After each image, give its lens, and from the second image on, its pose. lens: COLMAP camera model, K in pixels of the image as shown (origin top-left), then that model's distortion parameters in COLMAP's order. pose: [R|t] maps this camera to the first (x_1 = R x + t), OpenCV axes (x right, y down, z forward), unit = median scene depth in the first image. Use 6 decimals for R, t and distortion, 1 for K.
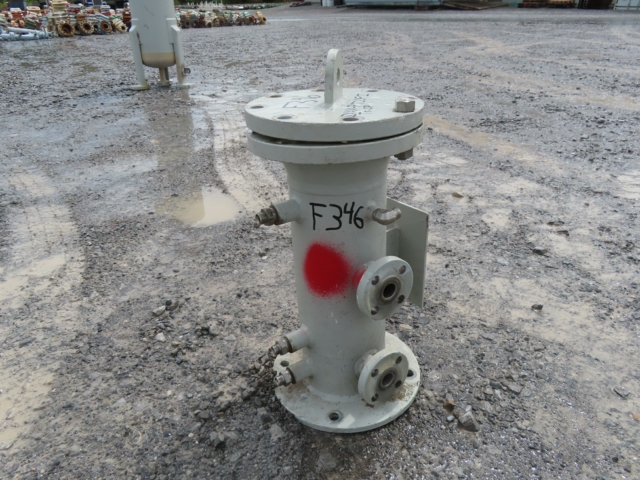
lens RADIAL K [[460.3, 0, 321.9], [0, 460.3, 240.1], [0, 0, 1]] dist [-0.005280, -0.001181]
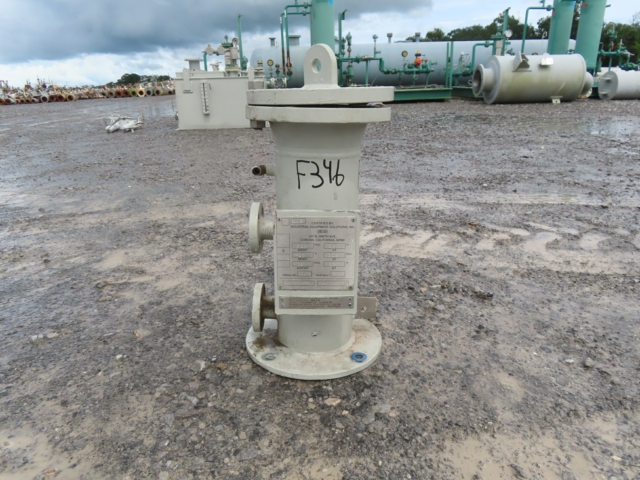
lens RADIAL K [[458.2, 0, 319.0], [0, 458.2, 240.1], [0, 0, 1]] dist [-0.007188, 0.000404]
pose [[-0.569446, 0.297811, -0.766186, 0.877756], [-0.348079, 0.757026, 0.552950, -0.541549], [0.744696, 0.581568, -0.327423, 1.334079]]
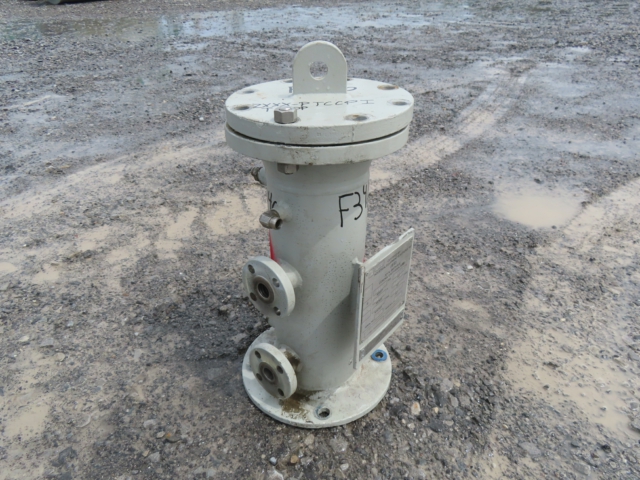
lens RADIAL K [[458.2, 0, 319.0], [0, 458.2, 240.1], [0, 0, 1]] dist [-0.007188, 0.000404]
pose [[0.270238, 0.522094, -0.808944, 0.774342], [-0.434516, 0.815907, 0.381432, -0.342131], [0.859166, 0.248422, 0.447347, 0.535398]]
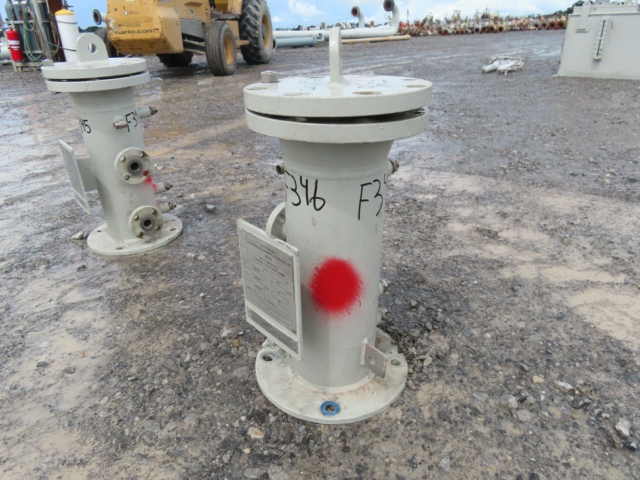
lens RADIAL K [[460.3, 0, 321.9], [0, 460.3, 240.1], [0, 0, 1]] dist [-0.005280, -0.001181]
pose [[-0.991282, 0.096601, -0.089604, 0.144326], [-0.012314, 0.609158, 0.792953, -0.702373], [0.131183, 0.787144, -0.602657, 1.497957]]
